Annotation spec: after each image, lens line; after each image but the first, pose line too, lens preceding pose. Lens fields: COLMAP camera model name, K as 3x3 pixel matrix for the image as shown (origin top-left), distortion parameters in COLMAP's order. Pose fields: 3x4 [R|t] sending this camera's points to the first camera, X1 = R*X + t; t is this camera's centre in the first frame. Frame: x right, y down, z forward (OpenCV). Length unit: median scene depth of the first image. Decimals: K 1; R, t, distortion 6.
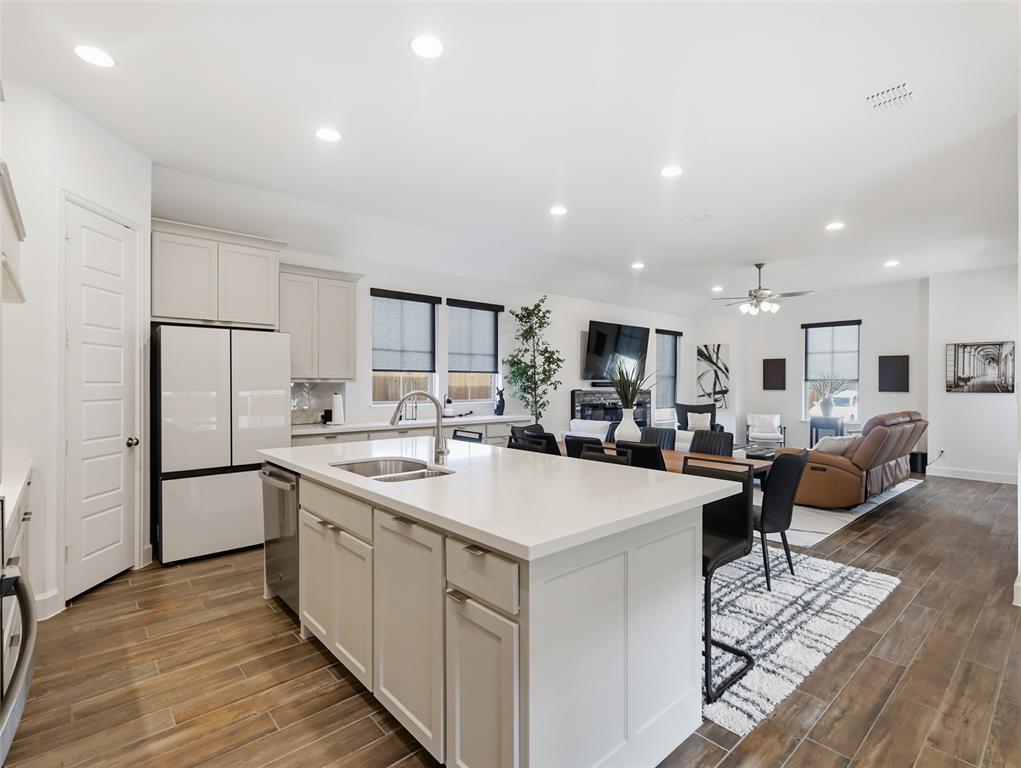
lens RADIAL K [[505.4, 0, 508.5], [0, 505.4, 381.9], [0, 0, 1]] dist [0.003726, 0.000895]
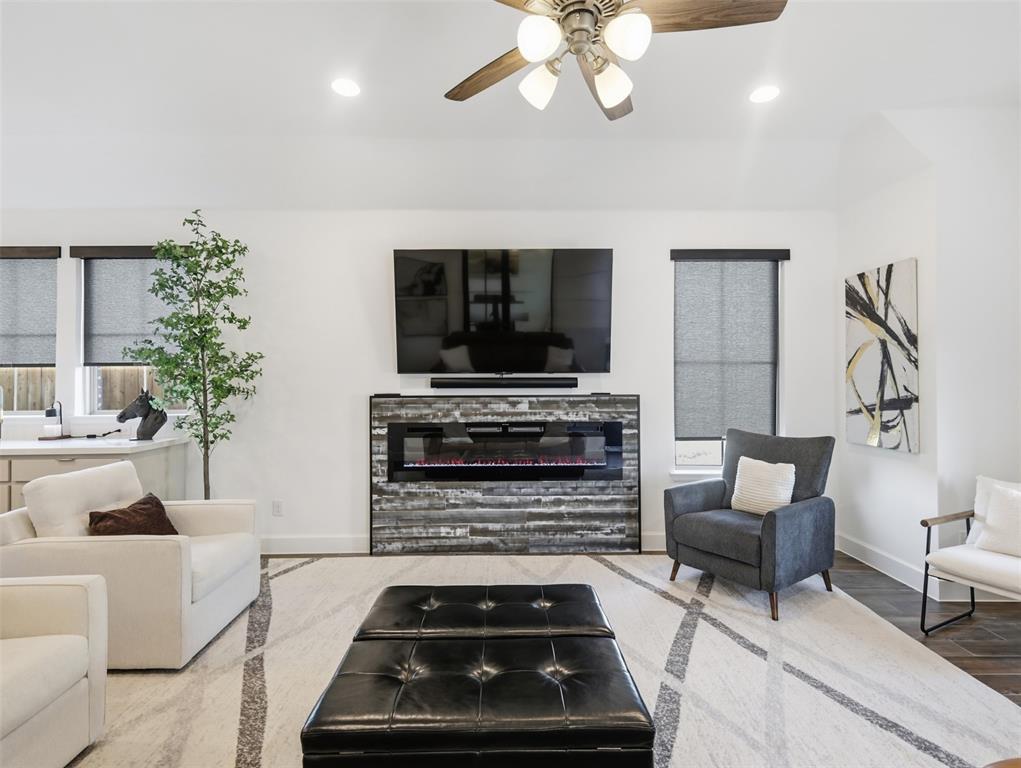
lens RADIAL K [[505.4, 0, 510.0], [0, 505.4, 372.7], [0, 0, 1]] dist [0.003726, 0.000895]
pose [[0.756049, -0.014177, -0.654362, 0.623365], [0.009271, 0.999897, -0.010951, 0.001433], [0.654450, 0.002212, 0.756102, 0.791861]]
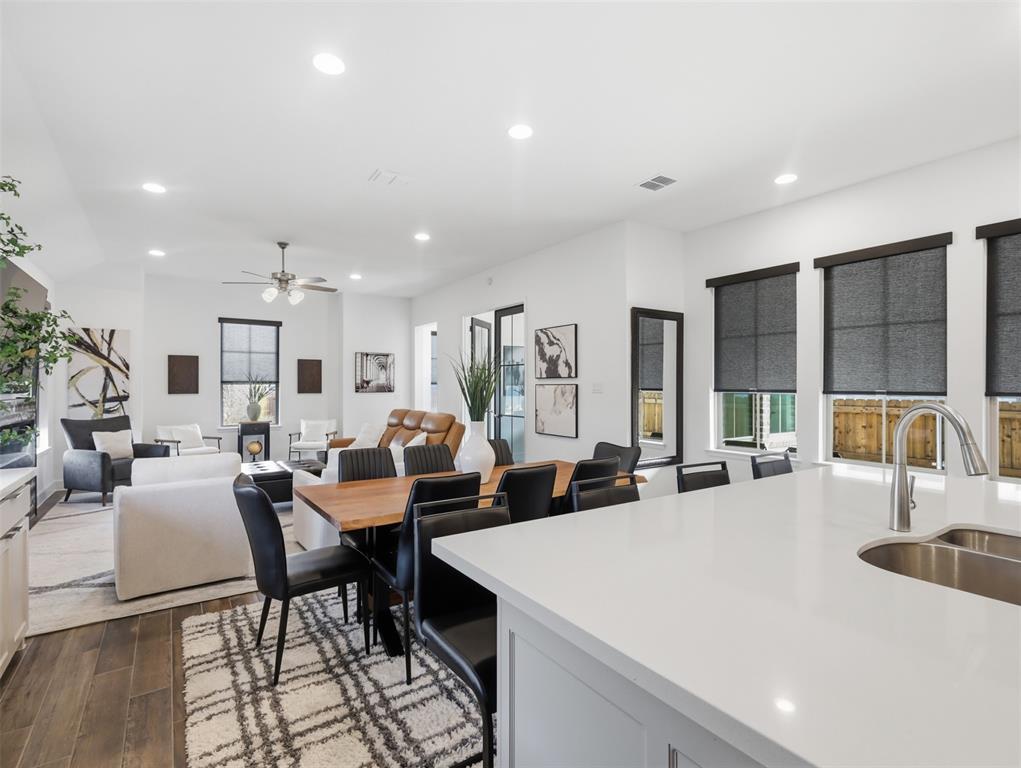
lens RADIAL K [[505.4, 0, 516.1], [0, 505.4, 385.1], [0, 0, 1]] dist [0.003726, 0.000895]
pose [[0.129682, -0.005063, 0.991543, -0.283855], [-0.003609, 0.999978, 0.005578, -0.005847], [-0.991549, -0.004302, 0.129661, 0.503187]]
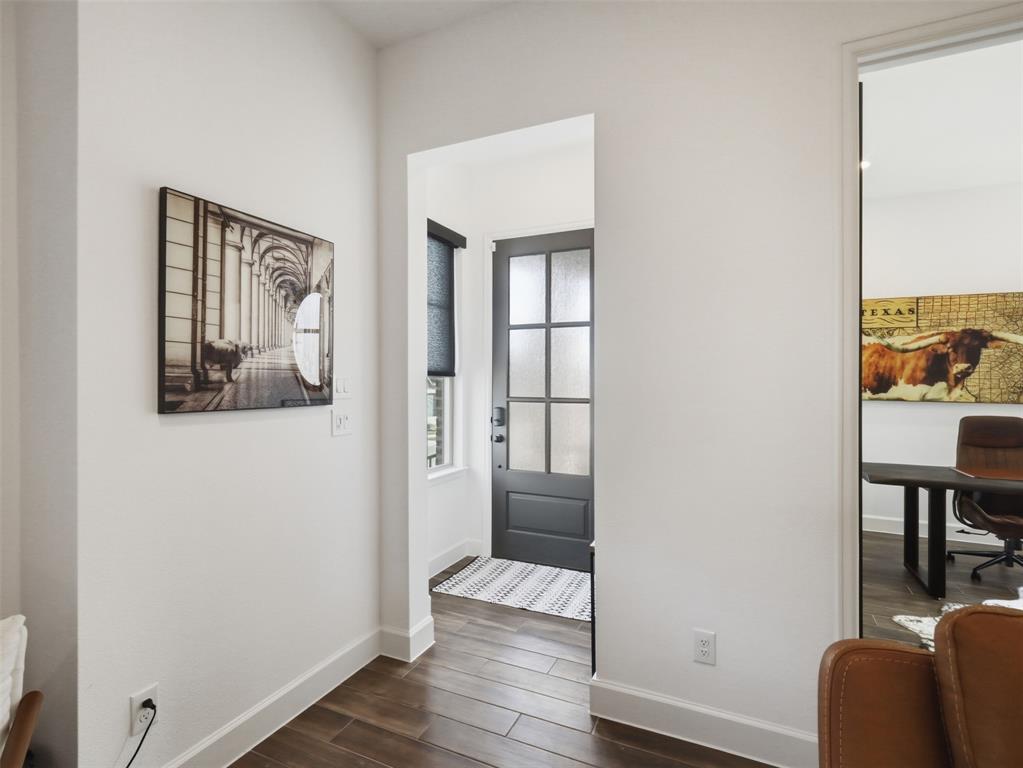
lens RADIAL K [[506.4, 0, 515.3], [0, 506.4, 376.8], [0, 0, 1]] dist [0.003726, 0.000895]
pose [[-0.396609, -0.004362, 0.917977, 0.651102], [-0.008073, 0.999967, 0.001264, 0.003229], [-0.917952, -0.006909, -0.396631, 1.011788]]
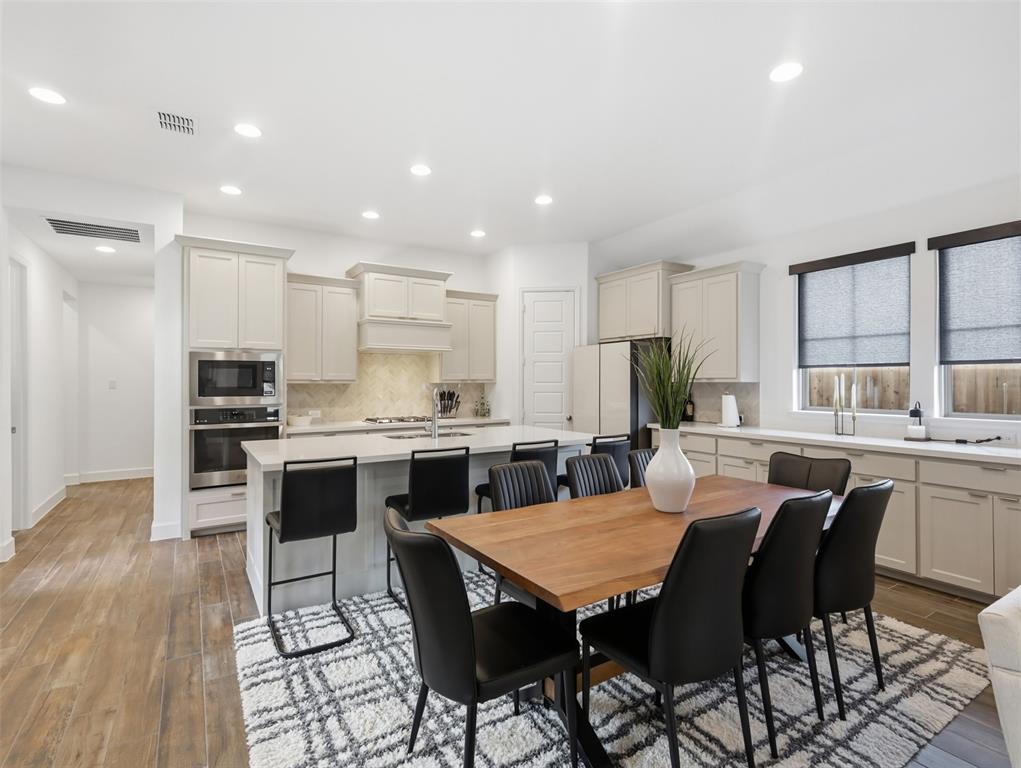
lens RADIAL K [[505.4, 0, 511.4], [0, 505.4, 380.7], [0, 0, 1]] dist [0.003726, 0.000895]
pose [[-0.158350, -0.005296, -0.987369, 0.483064], [0.002254, 0.999981, -0.005725, 0.002035], [0.987380, -0.003132, -0.158335, 0.549695]]
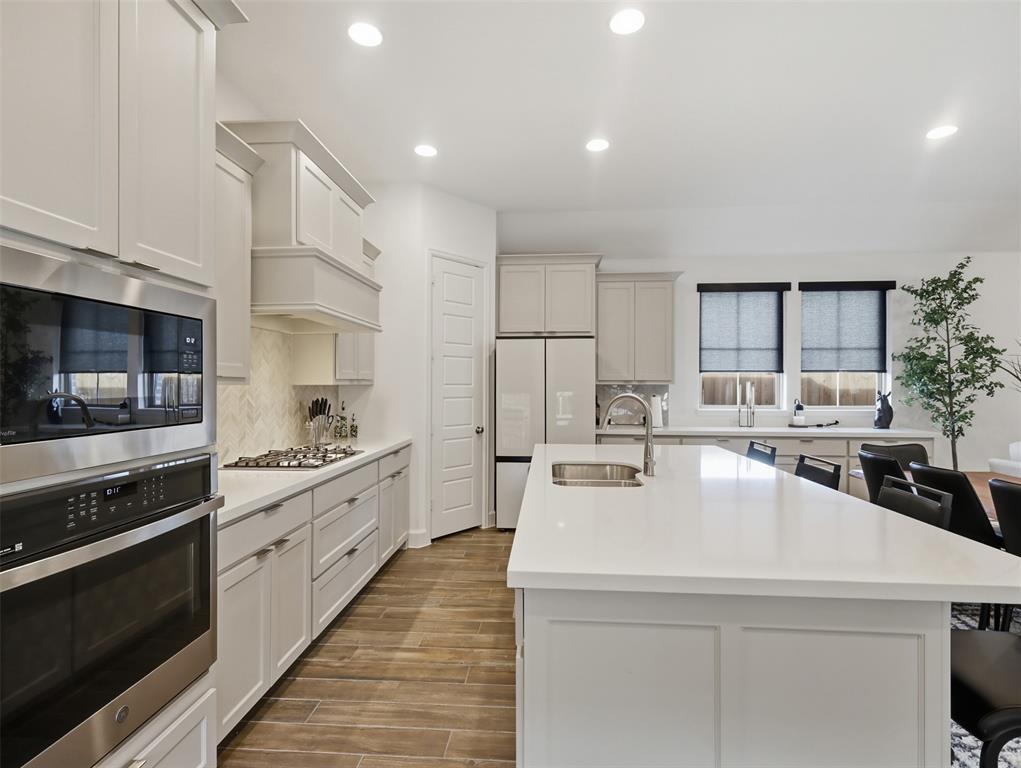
lens RADIAL K [[505.4, 0, 509.0], [0, 505.4, 383.6], [0, 0, 1]] dist [0.003726, 0.000895]
pose [[0.698205, -0.001976, -0.715895, 0.125429], [0.001120, 0.999998, -0.001668, 0.000403], [0.715897, 0.000363, 0.698206, 0.073185]]
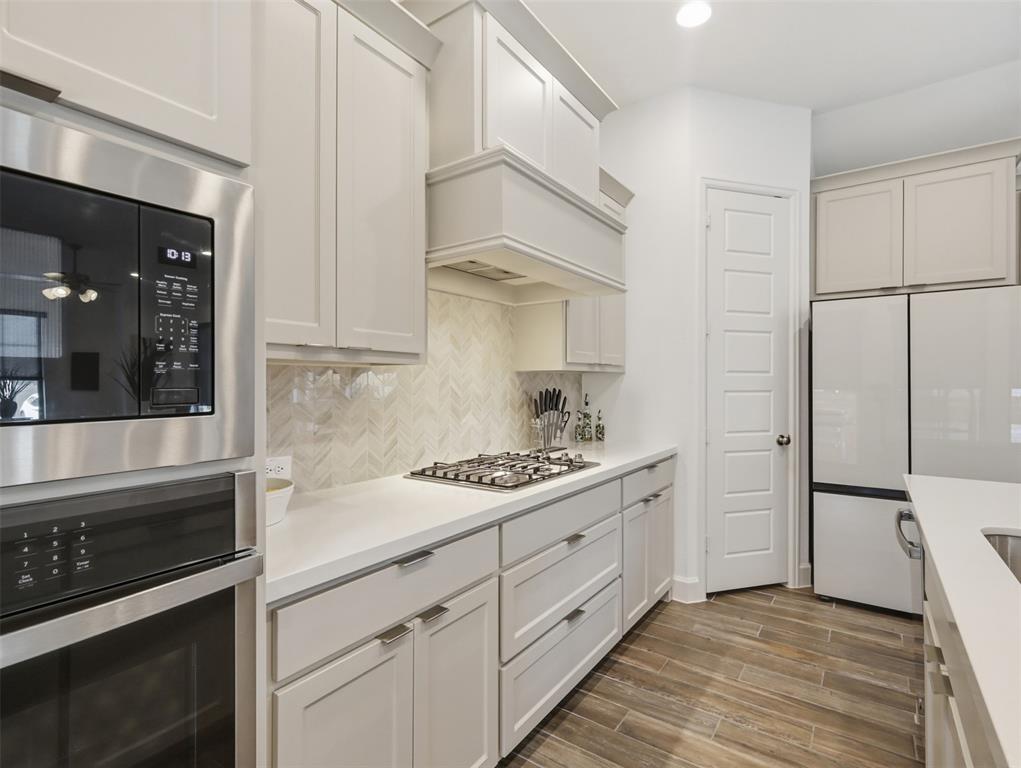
lens RADIAL K [[505.4, 0, 511.4], [0, 505.4, 380.5], [0, 0, 1]] dist [0.003726, 0.000895]
pose [[0.232032, -0.005686, -0.972691, 0.000098], [0.001800, 0.999984, -0.005416, 0.009958], [0.972706, -0.000494, 0.232039, 0.173247]]
